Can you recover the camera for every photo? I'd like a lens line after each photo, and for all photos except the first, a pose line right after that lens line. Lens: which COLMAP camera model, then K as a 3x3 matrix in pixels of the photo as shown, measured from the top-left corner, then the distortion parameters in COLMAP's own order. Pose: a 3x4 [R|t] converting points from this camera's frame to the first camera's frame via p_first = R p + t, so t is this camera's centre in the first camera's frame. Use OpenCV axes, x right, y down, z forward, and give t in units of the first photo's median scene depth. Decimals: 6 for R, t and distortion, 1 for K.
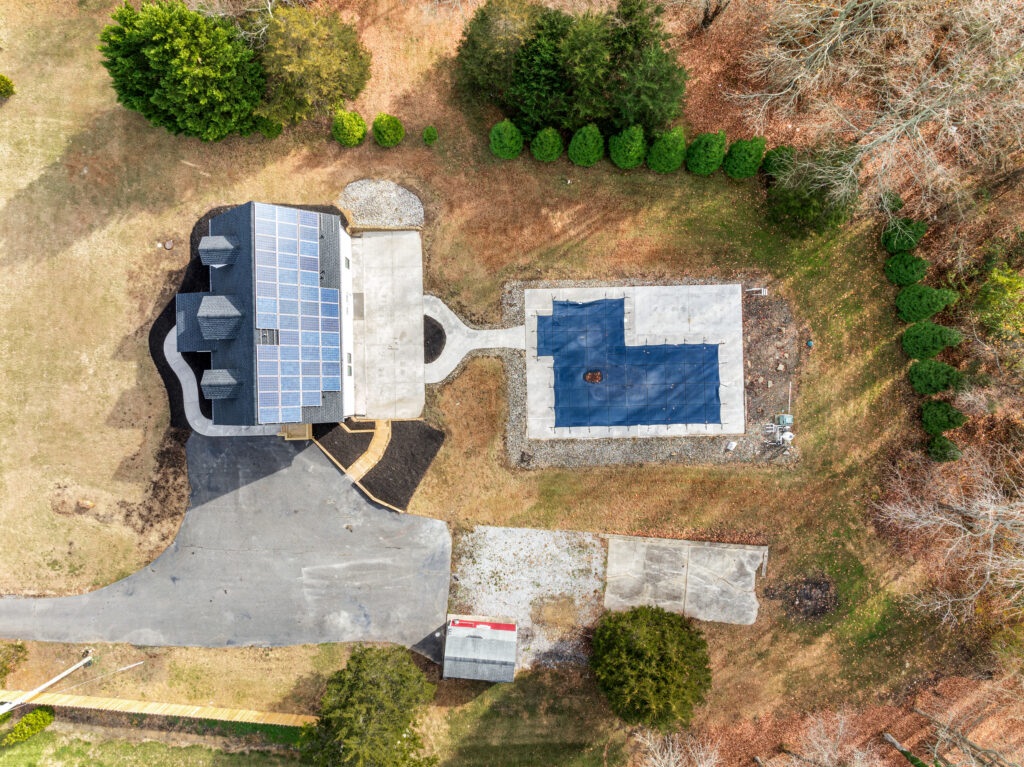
lens RADIAL K [[721.5, 0, 509.3], [0, 721.5, 386.7], [0, 0, 1]] dist [-0.042867, 0.008558]
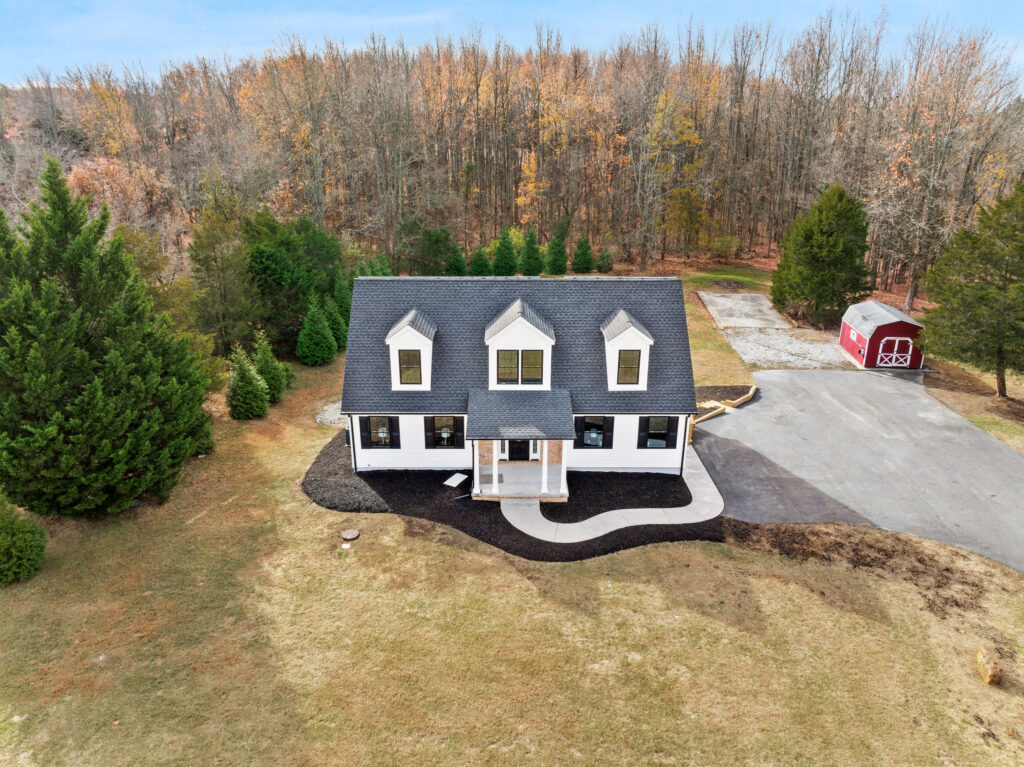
lens RADIAL K [[721.5, 0, 510.4], [0, 721.5, 385.0], [0, 0, 1]] dist [-0.042867, 0.008558]
pose [[0.016672, -0.355041, 0.934702, -0.890733], [0.999687, 0.023369, -0.008955, -0.087664], [-0.018663, 0.934559, 0.355320, 0.727734]]
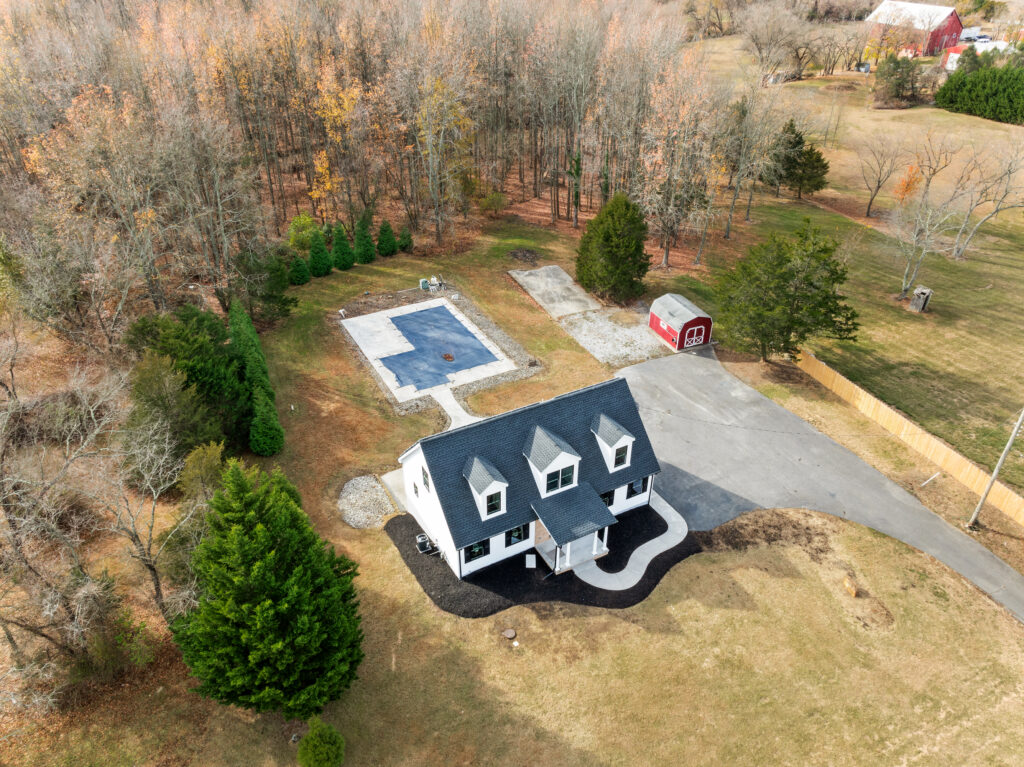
lens RADIAL K [[721.5, 0, 508.4], [0, 721.5, 383.7], [0, 0, 1]] dist [-0.042867, 0.008558]
pose [[-0.453110, -0.489407, 0.745099, -0.894867], [0.891356, -0.236318, 0.386830, -0.421661], [-0.013237, 0.839425, 0.543314, 0.385266]]
